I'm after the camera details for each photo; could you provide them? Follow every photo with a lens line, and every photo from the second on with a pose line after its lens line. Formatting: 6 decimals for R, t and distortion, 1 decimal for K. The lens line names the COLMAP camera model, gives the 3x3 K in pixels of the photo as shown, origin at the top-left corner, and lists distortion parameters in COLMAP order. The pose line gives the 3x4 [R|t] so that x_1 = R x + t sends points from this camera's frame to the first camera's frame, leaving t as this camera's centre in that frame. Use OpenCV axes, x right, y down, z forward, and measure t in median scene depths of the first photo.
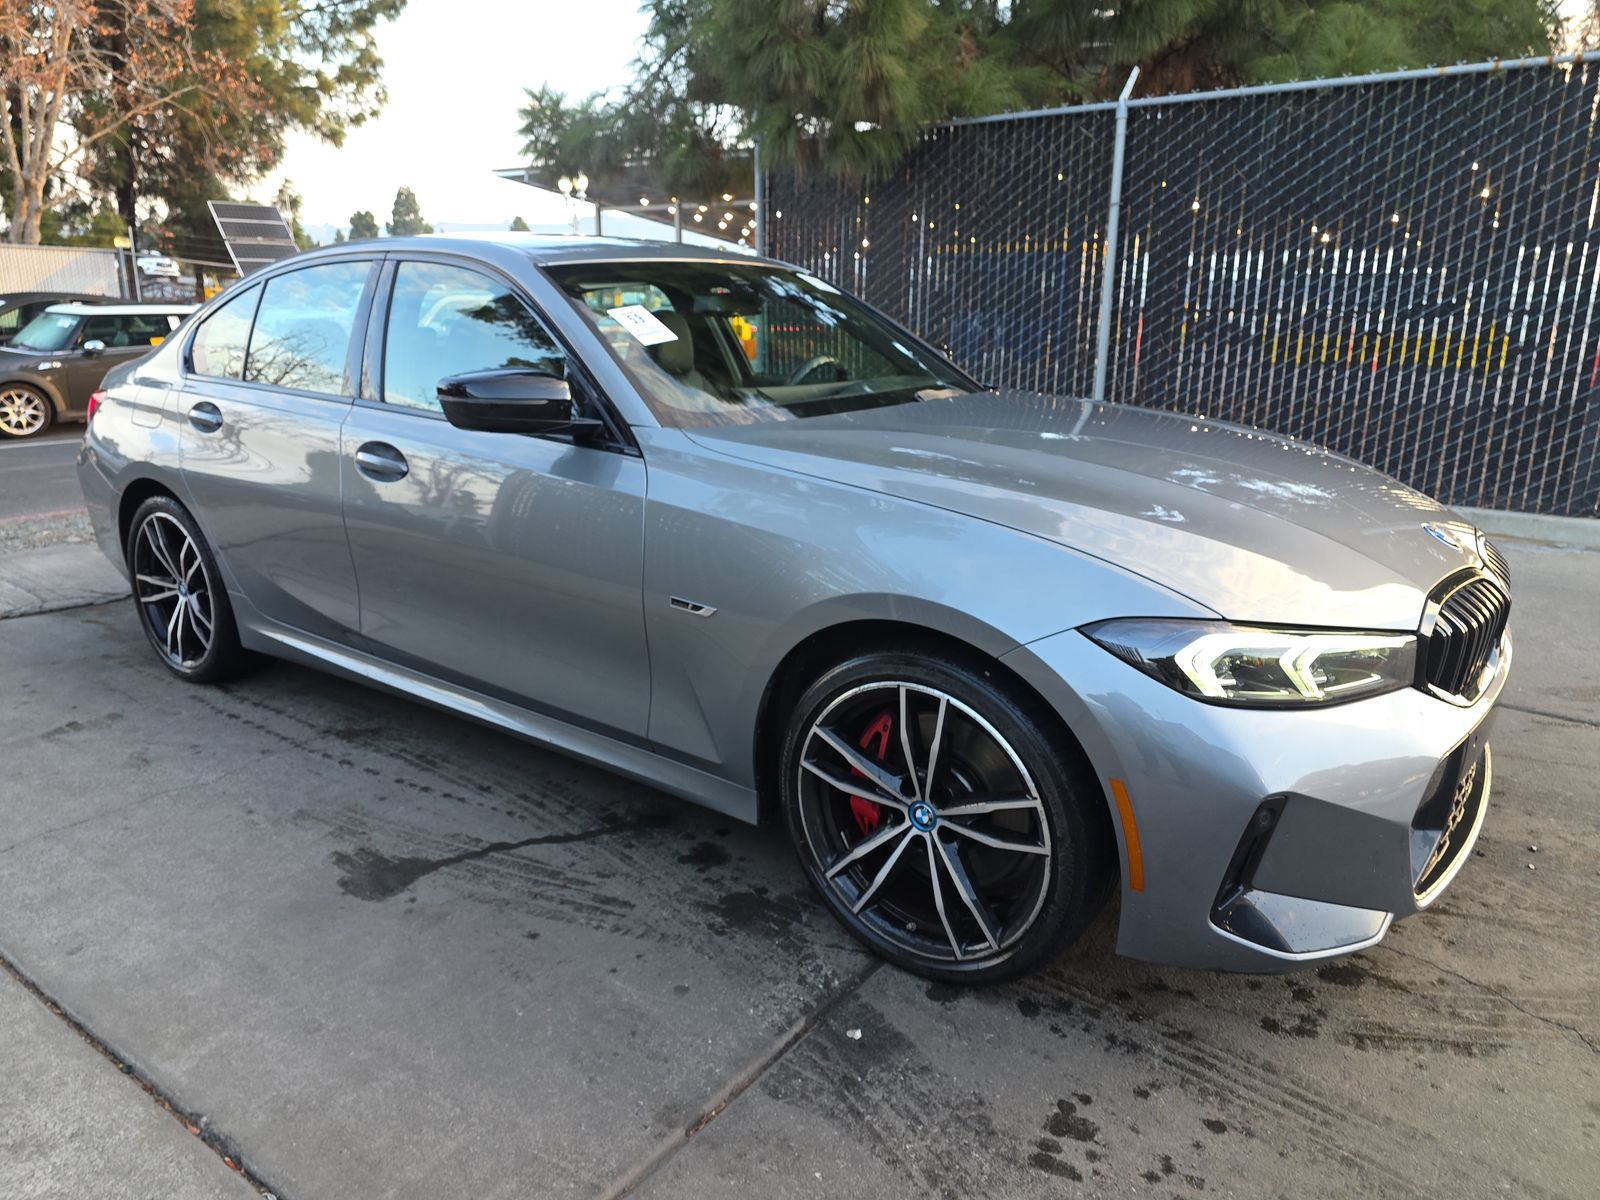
lens RADIAL K [[1078.6, 0, 804.2], [0, 1078.6, 590.8], [0, 0, 1]] dist [0.014665, -0.024212]
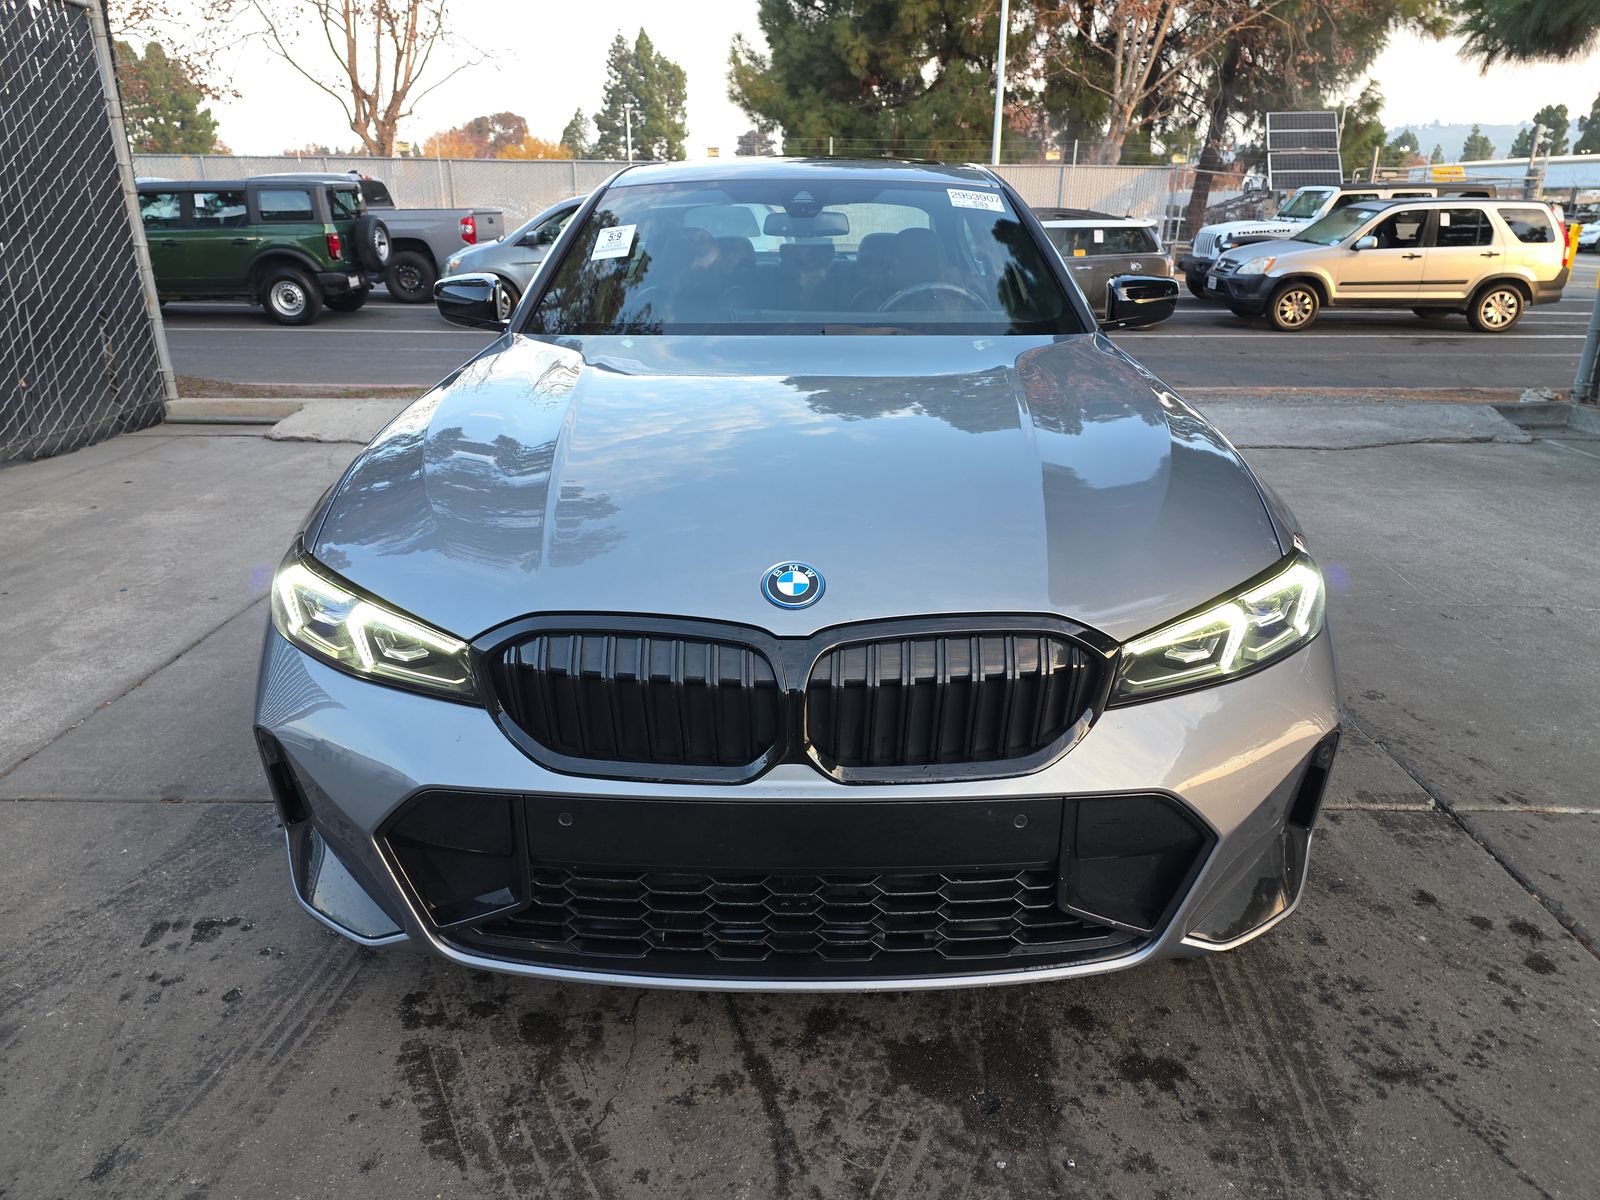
lens RADIAL K [[1078.6, 0, 797.7], [0, 1078.6, 600.8], [0, 0, 1]] dist [0.014665, -0.024212]
pose [[0.585738, 0.262465, -0.766827, 1.280074], [-0.197349, 0.963825, 0.179148, -0.180665], [0.786107, 0.046399, 0.616346, 0.660365]]
